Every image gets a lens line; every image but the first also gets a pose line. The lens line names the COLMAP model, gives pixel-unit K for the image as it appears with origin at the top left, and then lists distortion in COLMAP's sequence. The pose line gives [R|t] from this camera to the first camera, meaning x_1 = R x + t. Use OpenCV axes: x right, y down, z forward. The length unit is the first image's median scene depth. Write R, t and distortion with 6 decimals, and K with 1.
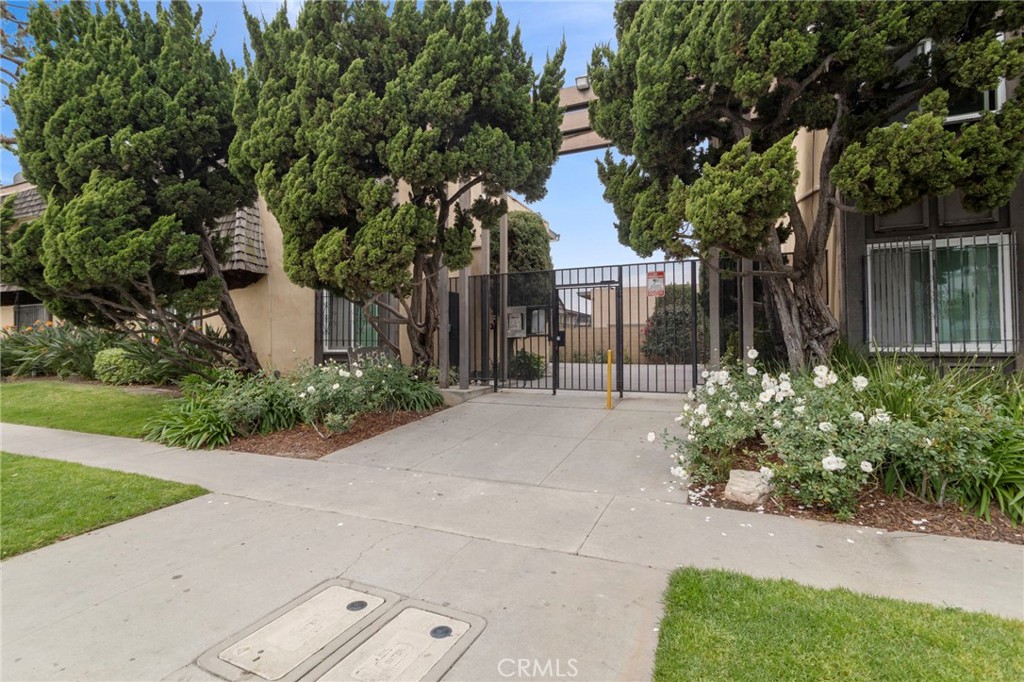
lens RADIAL K [[488.7, 0, 510.6], [0, 488.7, 337.3], [0, 0, 1]] dist [0.001400, 0.001613]
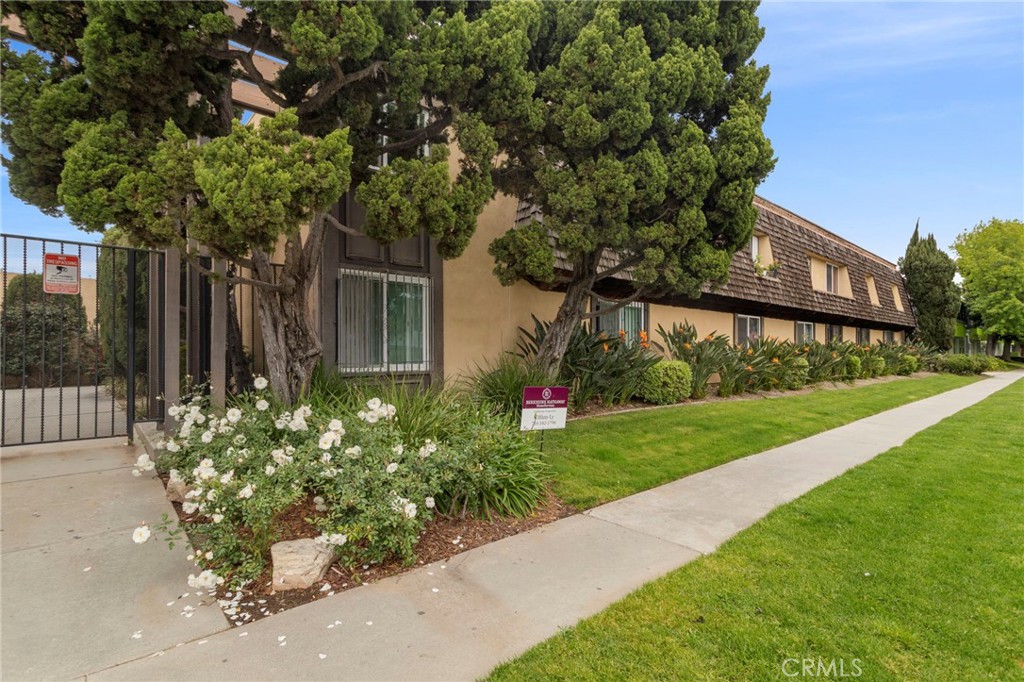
lens RADIAL K [[488.7, 0, 508.2], [0, 488.7, 347.9], [0, 0, 1]] dist [0.001400, 0.001613]
pose [[0.426049, 0.014099, 0.904590, -0.067337], [-0.015698, 0.999843, -0.008190, -0.027836], [-0.904564, -0.010711, 0.426204, 0.345603]]
